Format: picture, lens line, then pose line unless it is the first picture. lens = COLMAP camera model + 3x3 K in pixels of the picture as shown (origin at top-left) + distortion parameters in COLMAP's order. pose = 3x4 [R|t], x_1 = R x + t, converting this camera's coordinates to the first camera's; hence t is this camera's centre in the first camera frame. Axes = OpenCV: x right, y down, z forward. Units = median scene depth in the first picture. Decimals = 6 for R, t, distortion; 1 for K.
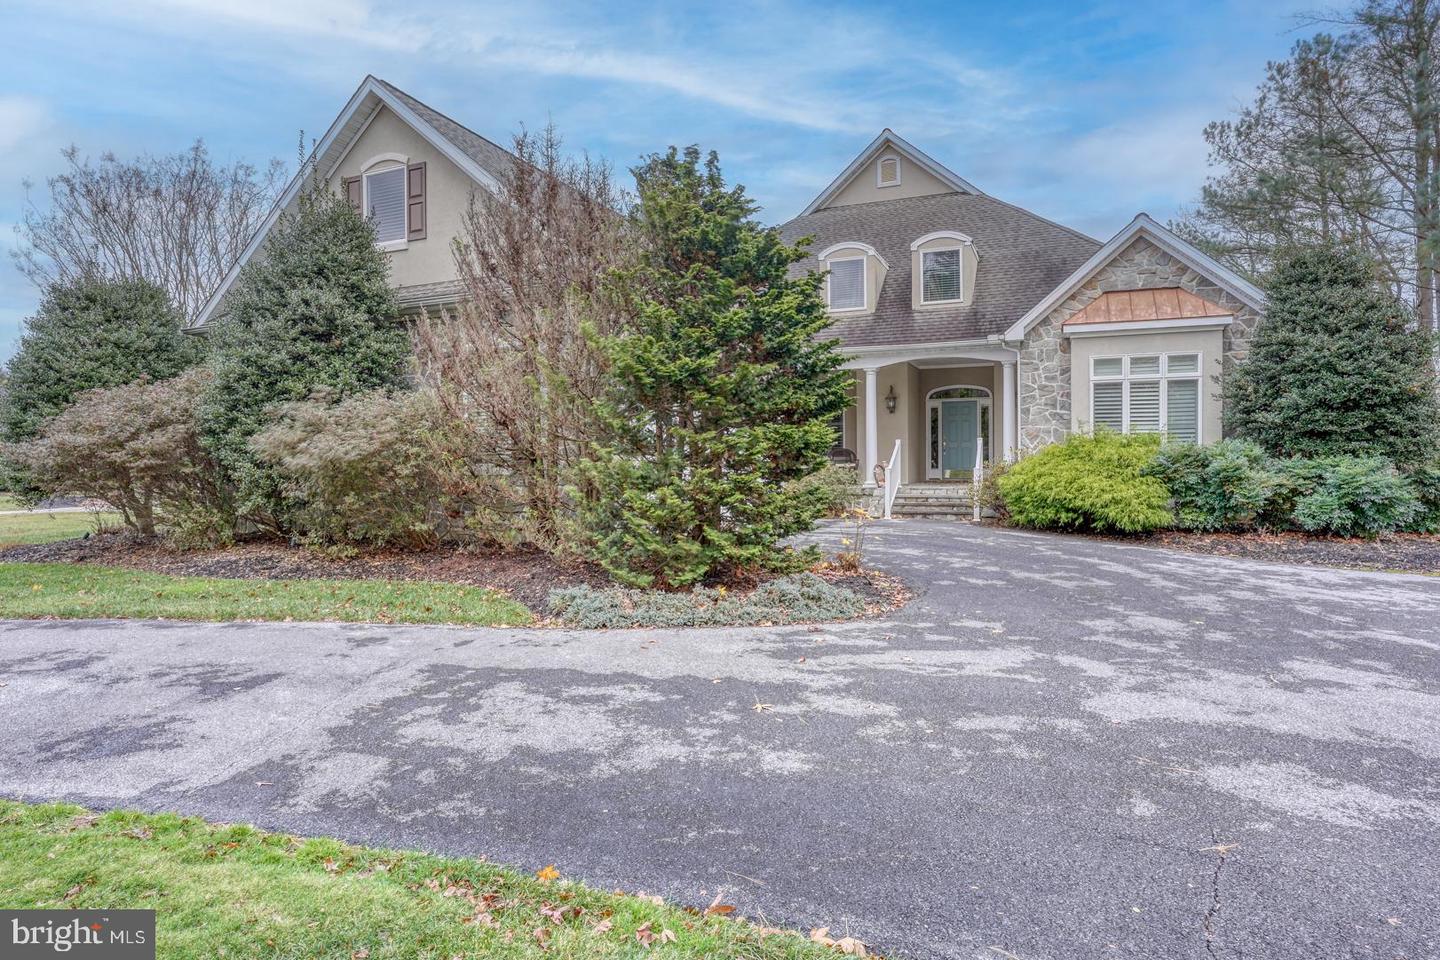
lens RADIAL K [[849.6, 0, 720.0], [0, 849.6, 480.0], [0, 0, 1]] dist [0.056823, 0.000486]
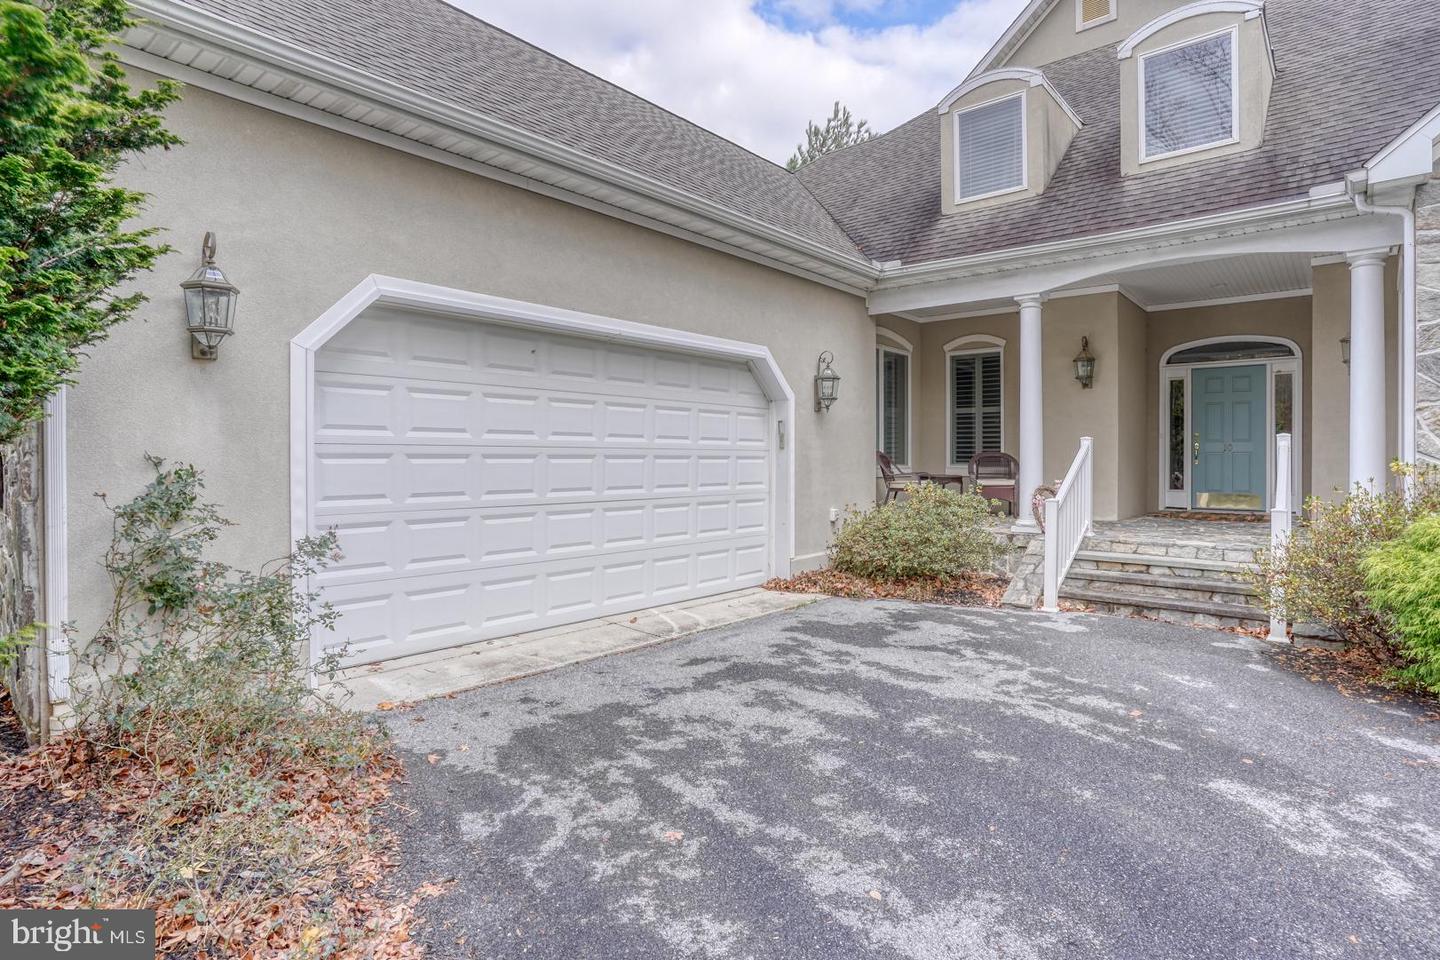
lens RADIAL K [[731.3, 0, 739.2], [0, 731.3, 455.8], [0, 0, 1]] dist [-0.000396, 0.000588]
pose [[0.951474, 0.011415, -0.307518, 0.157883], [-0.016447, 0.999770, -0.013775, -0.029579], [0.307290, 0.018164, 0.951442, 0.571221]]
